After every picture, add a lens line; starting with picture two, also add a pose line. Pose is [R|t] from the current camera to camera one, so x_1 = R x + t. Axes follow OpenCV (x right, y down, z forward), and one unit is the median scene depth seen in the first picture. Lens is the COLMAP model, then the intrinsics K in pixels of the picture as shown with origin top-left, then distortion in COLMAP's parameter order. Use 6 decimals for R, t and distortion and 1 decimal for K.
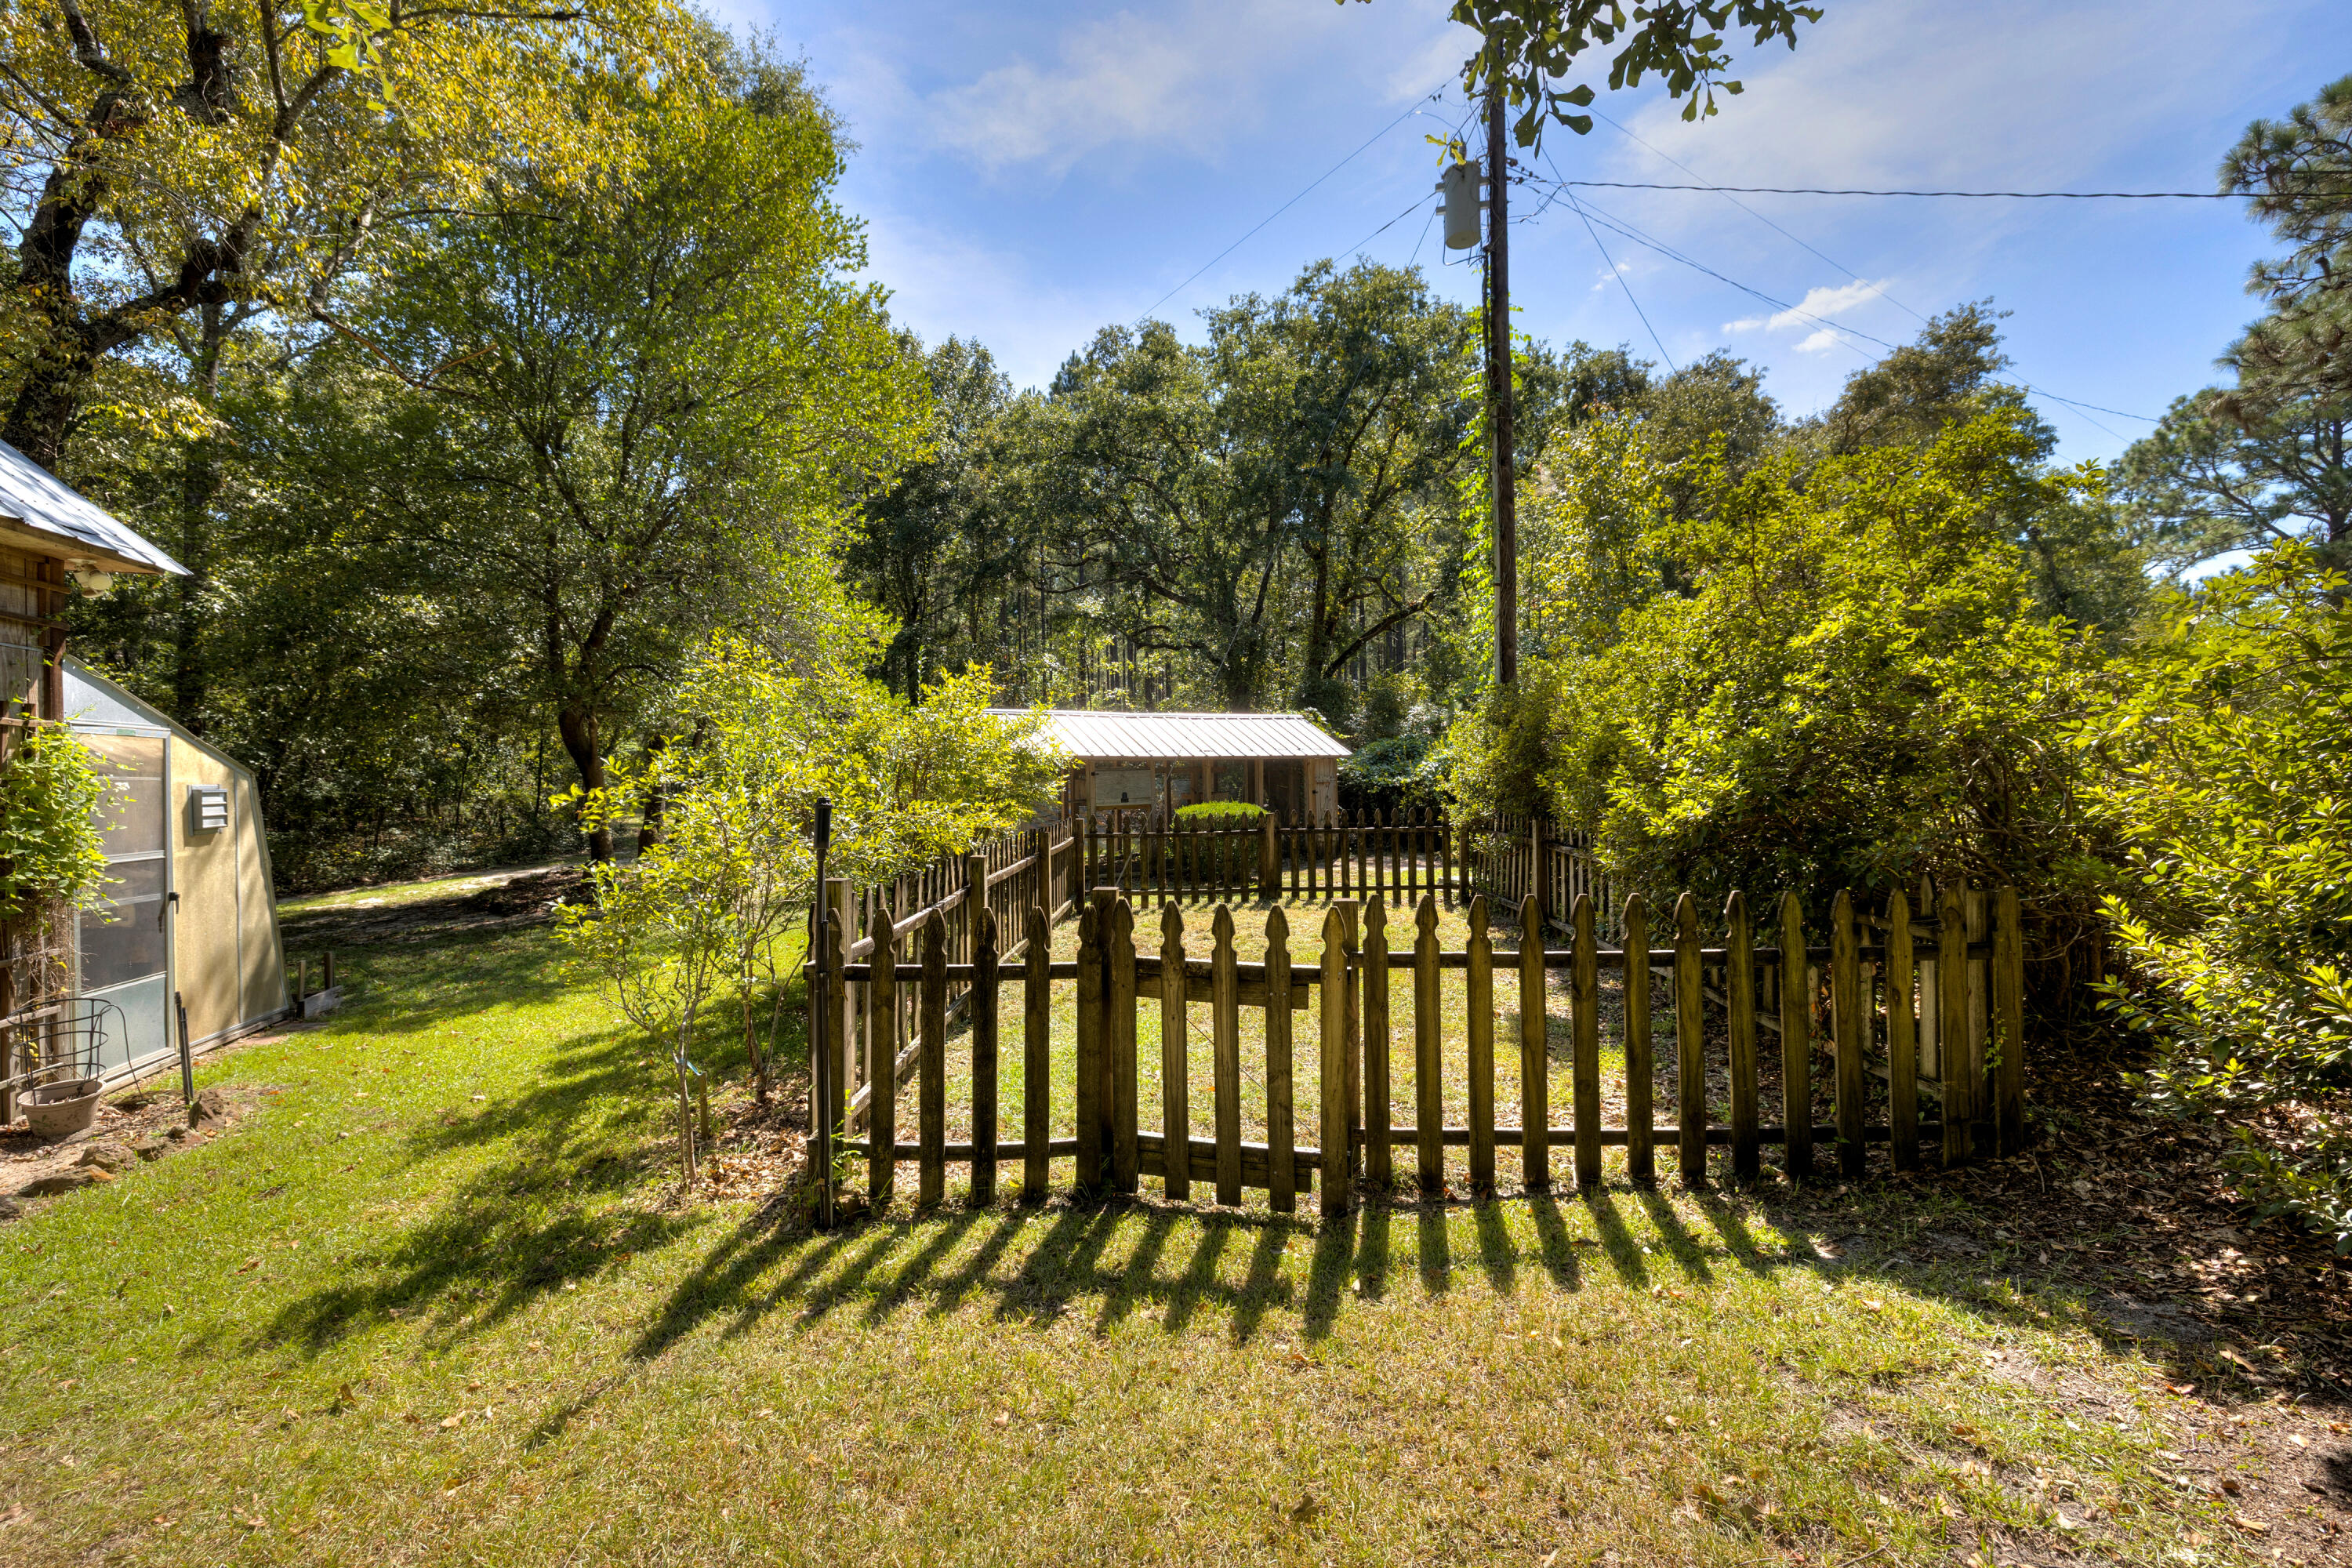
lens RADIAL K [[998.9, 0, 1164.9], [0, 998.9, 779.5], [0, 0, 1]] dist [0.002418, 0.000219]
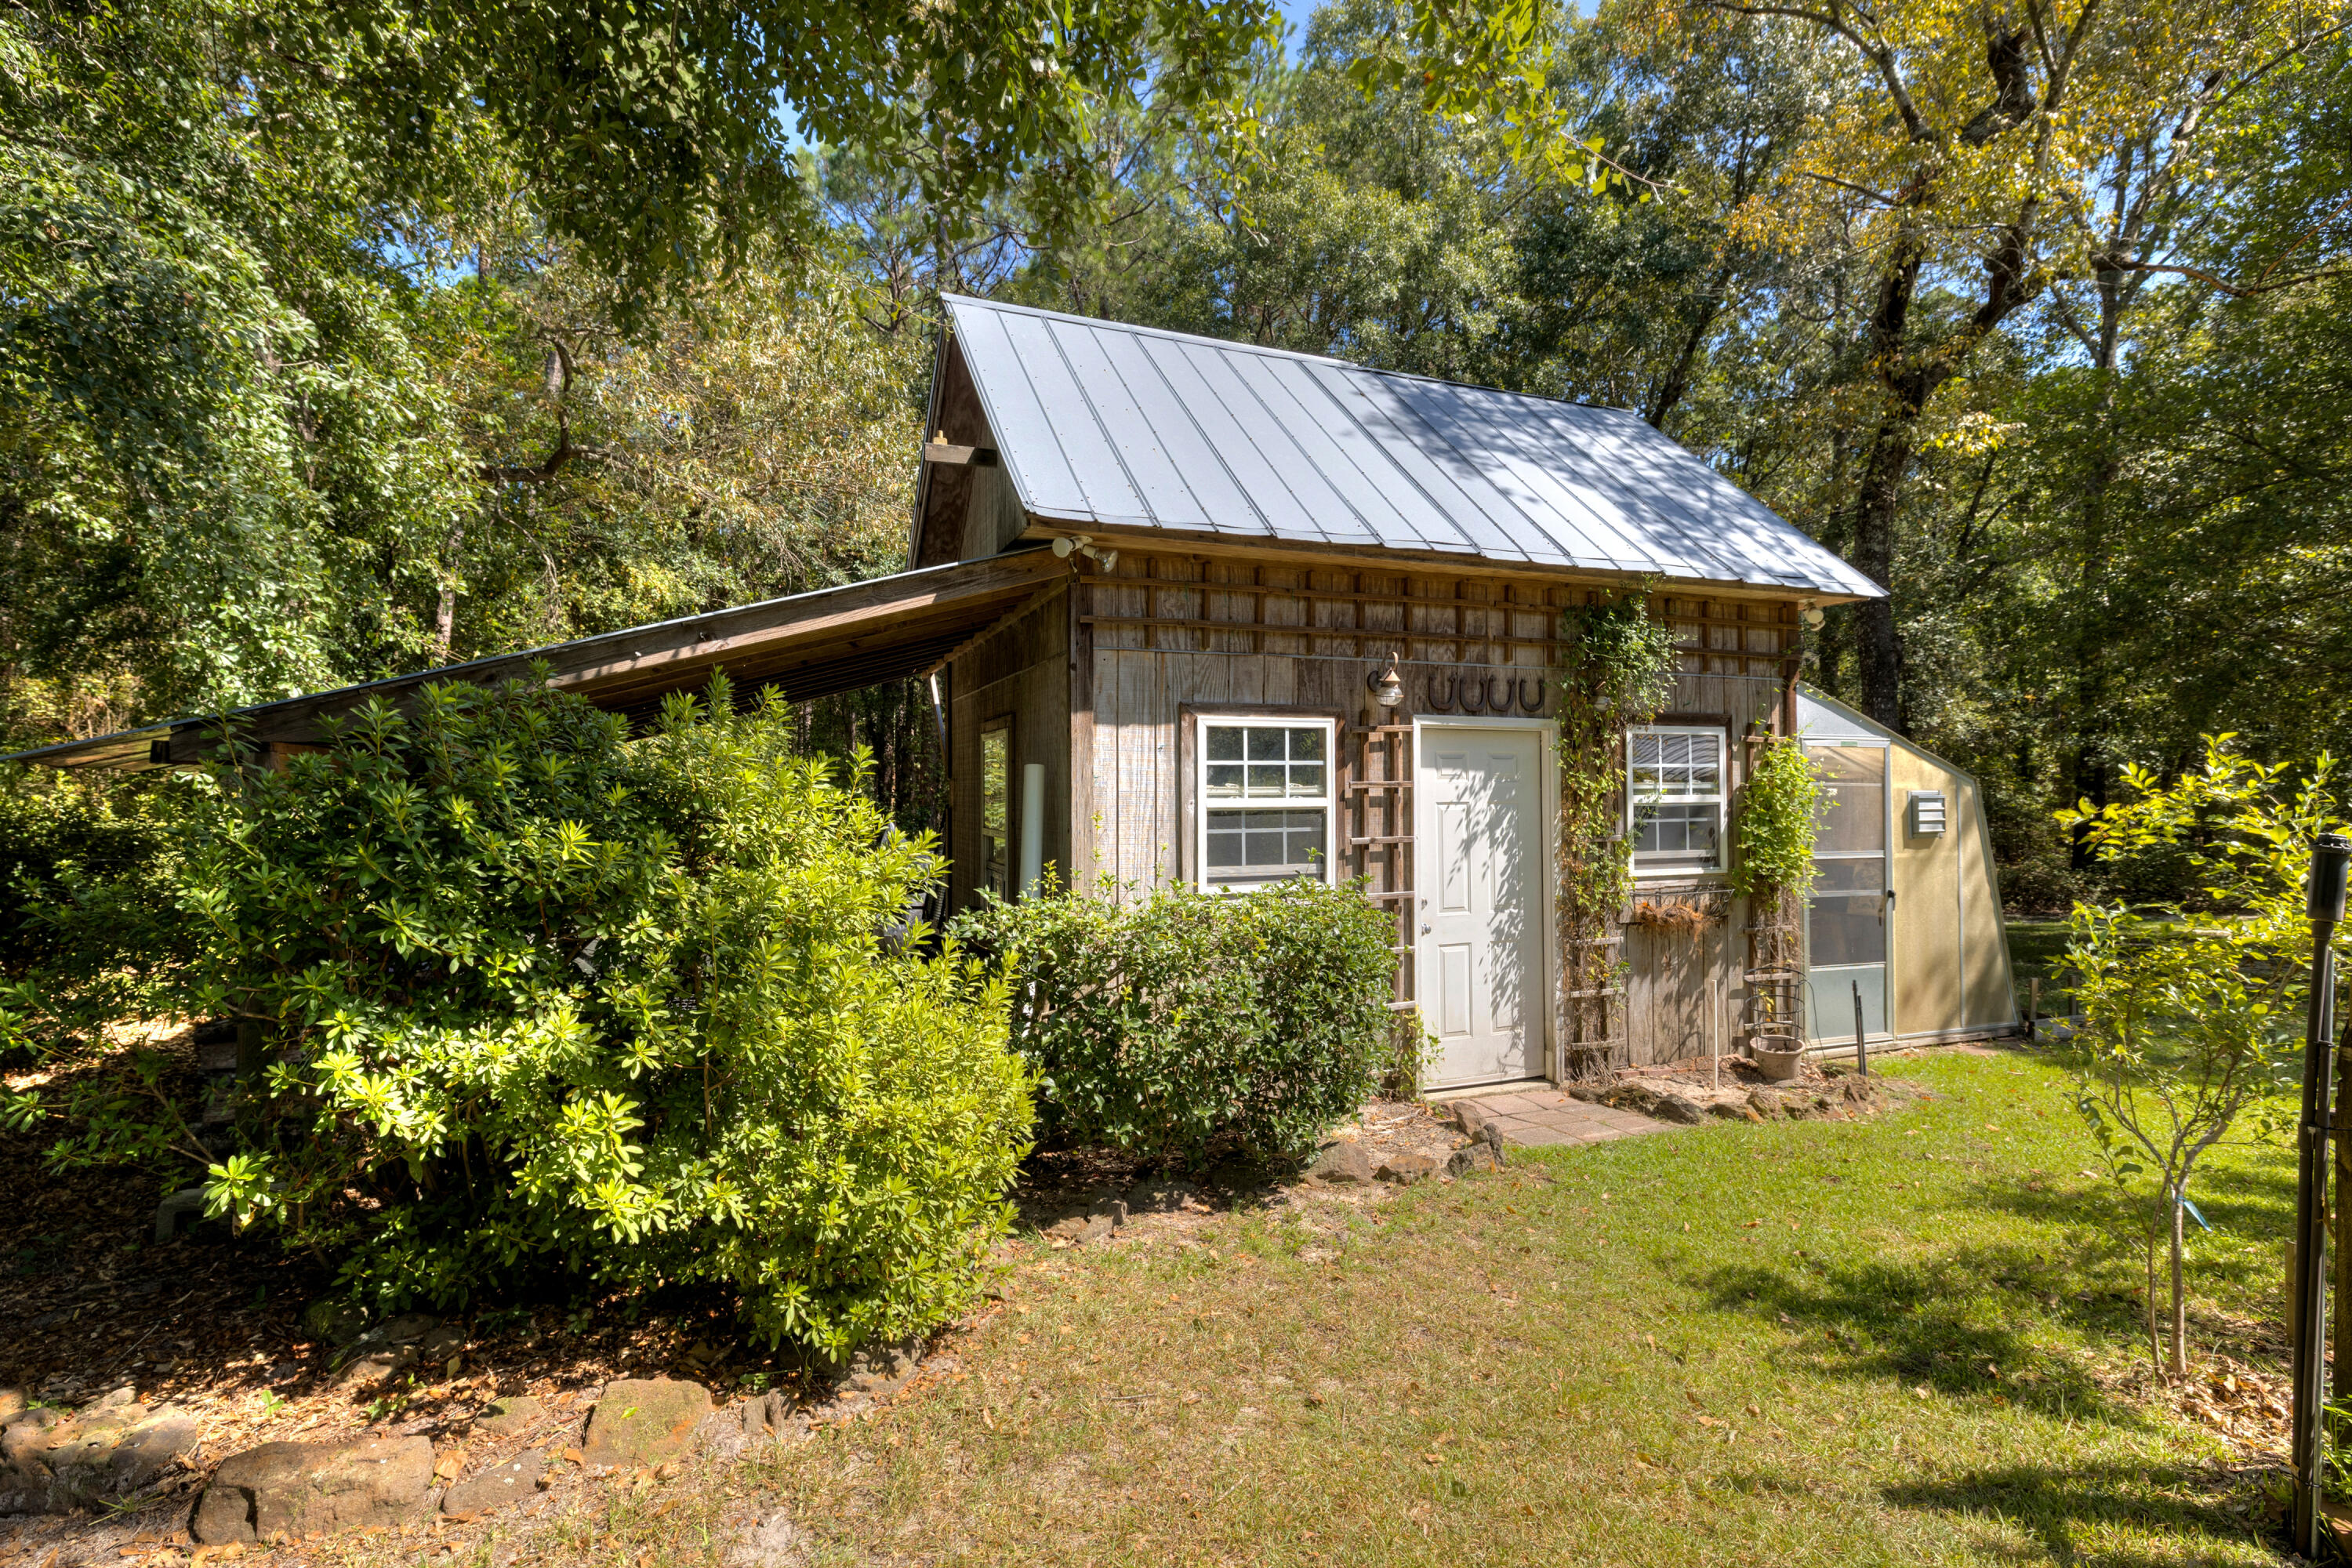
lens RADIAL K [[1110.0, 0, 1166.3], [0, 1110.0, 778.8], [0, 0, 1]] dist [-0.001814, -0.000281]
pose [[0.038027, 0.001946, -0.999275, 0.202187], [-0.002068, 0.999996, 0.001869, -0.009080], [0.999275, 0.001995, 0.038031, 0.202625]]
